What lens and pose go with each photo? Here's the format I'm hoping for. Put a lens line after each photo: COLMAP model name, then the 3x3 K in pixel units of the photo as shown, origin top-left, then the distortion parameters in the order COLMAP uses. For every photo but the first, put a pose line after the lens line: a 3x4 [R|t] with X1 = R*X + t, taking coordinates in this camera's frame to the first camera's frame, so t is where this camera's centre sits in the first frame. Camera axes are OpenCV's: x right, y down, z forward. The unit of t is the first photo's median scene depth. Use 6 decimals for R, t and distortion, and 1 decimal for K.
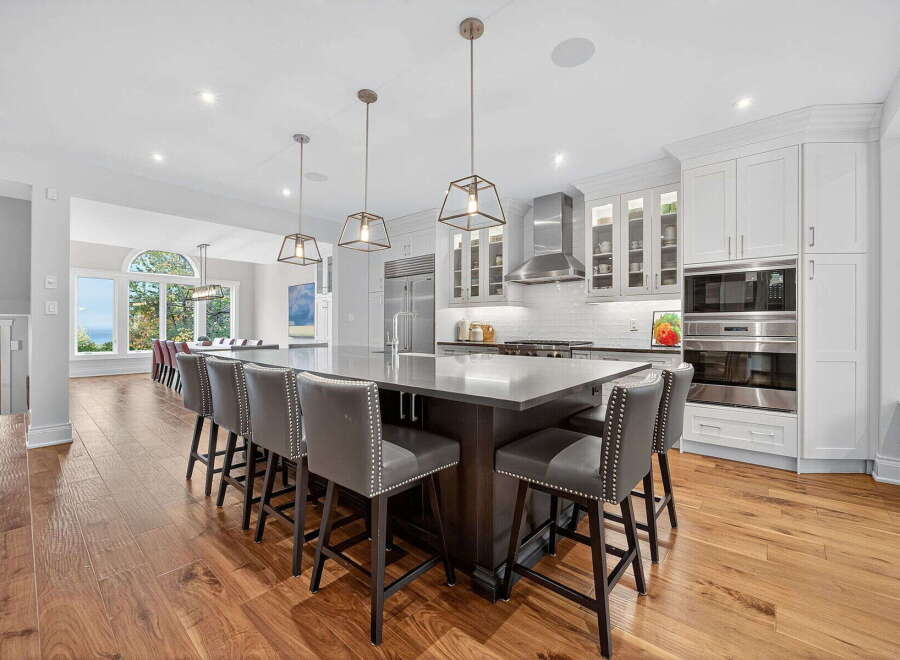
lens RADIAL K [[383.5, 0, 451.5], [0, 383.5, 326.5], [0, 0, 1]] dist [-0.011042, 0.001272]
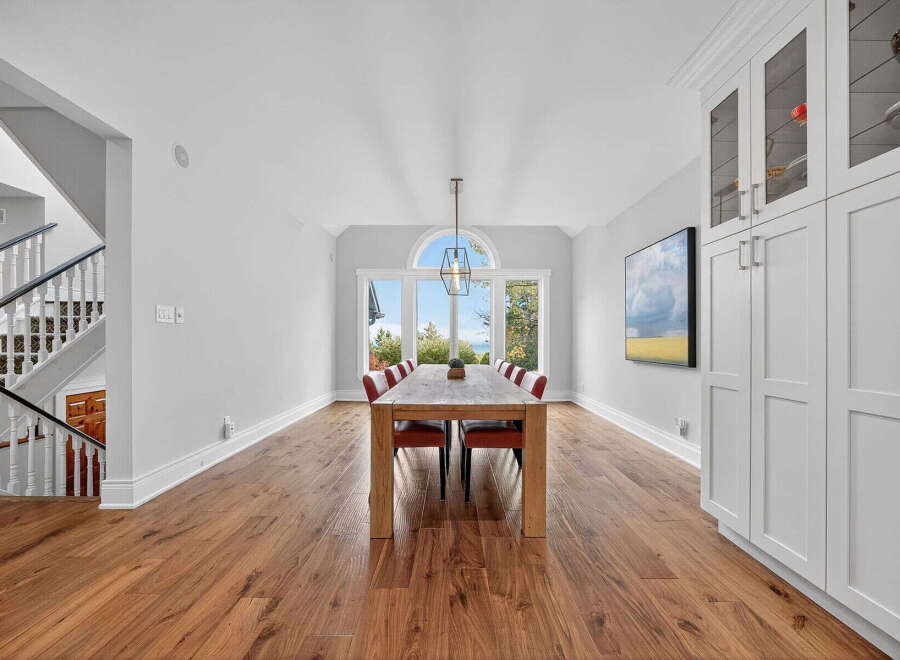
lens RADIAL K [[383.5, 0, 454.0], [0, 383.5, 339.0], [0, 0, 1]] dist [-0.011042, 0.001272]
pose [[0.661618, 0.003216, -0.749834, -0.213796], [-0.007751, 0.999967, -0.002551, 0.001708], [0.749801, 0.007500, 0.661621, 0.536492]]
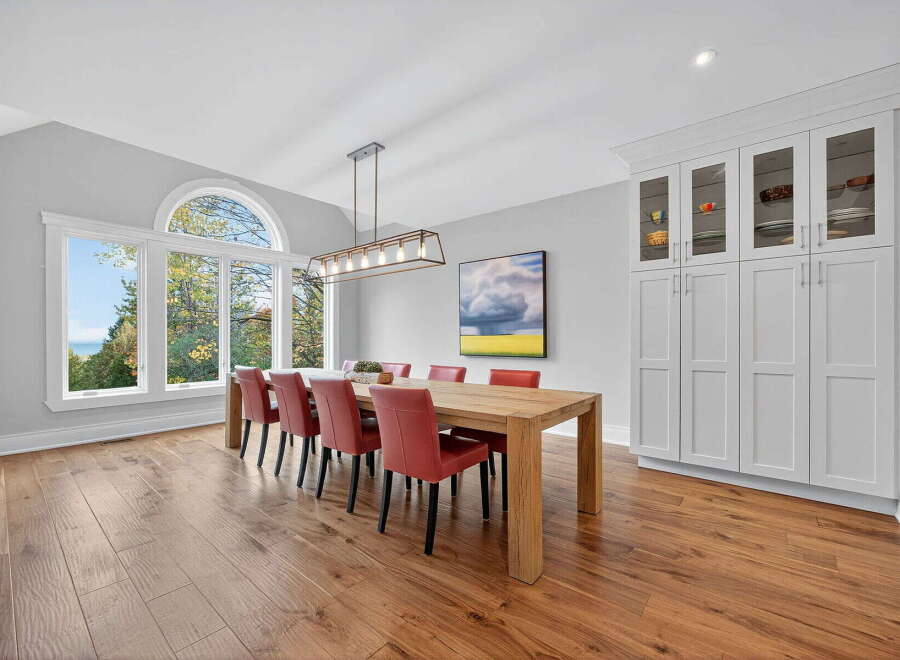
lens RADIAL K [[383.5, 0, 455.0], [0, 383.5, 336.9], [0, 0, 1]] dist [-0.011042, 0.001272]
pose [[0.999607, -0.000341, 0.028038, -0.467433], [0.000376, 0.999999, -0.001236, 0.000652], [-0.028038, 0.001246, 0.999606, 0.465339]]
